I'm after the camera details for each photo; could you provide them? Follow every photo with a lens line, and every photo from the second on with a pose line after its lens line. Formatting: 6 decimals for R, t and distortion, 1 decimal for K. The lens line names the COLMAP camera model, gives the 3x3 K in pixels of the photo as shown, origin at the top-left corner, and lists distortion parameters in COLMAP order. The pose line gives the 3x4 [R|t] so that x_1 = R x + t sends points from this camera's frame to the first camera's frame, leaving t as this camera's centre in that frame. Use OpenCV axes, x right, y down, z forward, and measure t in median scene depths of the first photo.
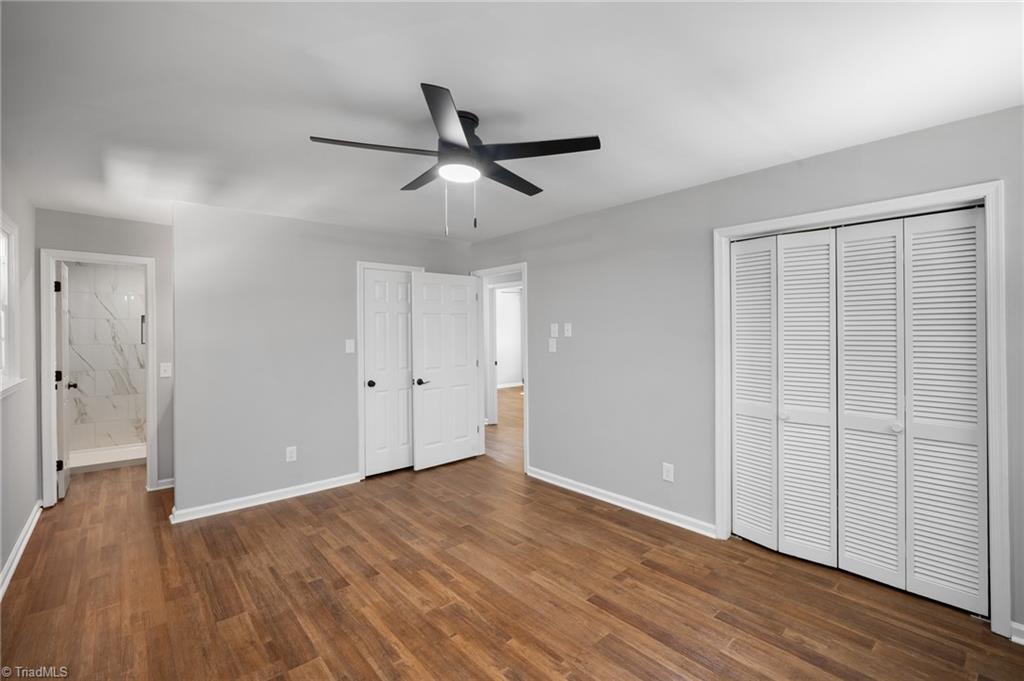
lens RADIAL K [[453.7, 0, 513.6], [0, 453.7, 338.4], [0, 0, 1]] dist [-0.008756, 0.001154]
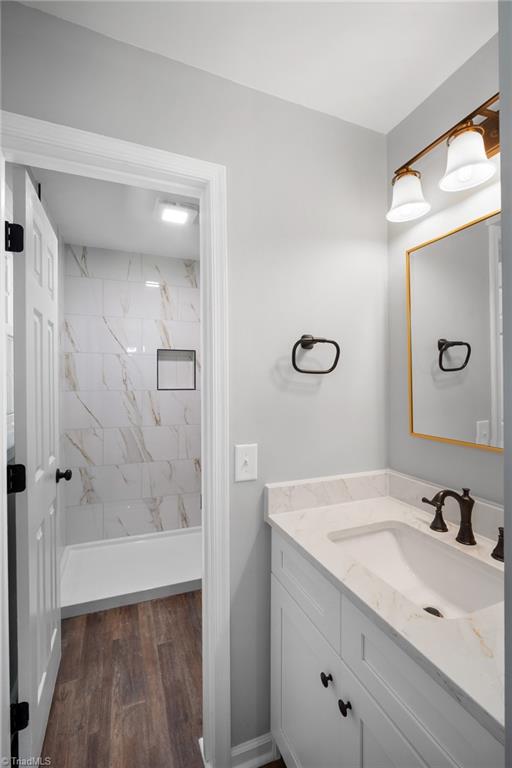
lens RADIAL K [[340.2, 0, 254.8], [0, 340.2, 383.5], [0, 0, 1]] dist [-0.008756, 0.001154]
pose [[0.942473, -0.002383, -0.334273, -1.128047], [0.001829, 0.999996, -0.001973, 0.007431], [0.334276, 0.001248, 0.942474, 1.236142]]
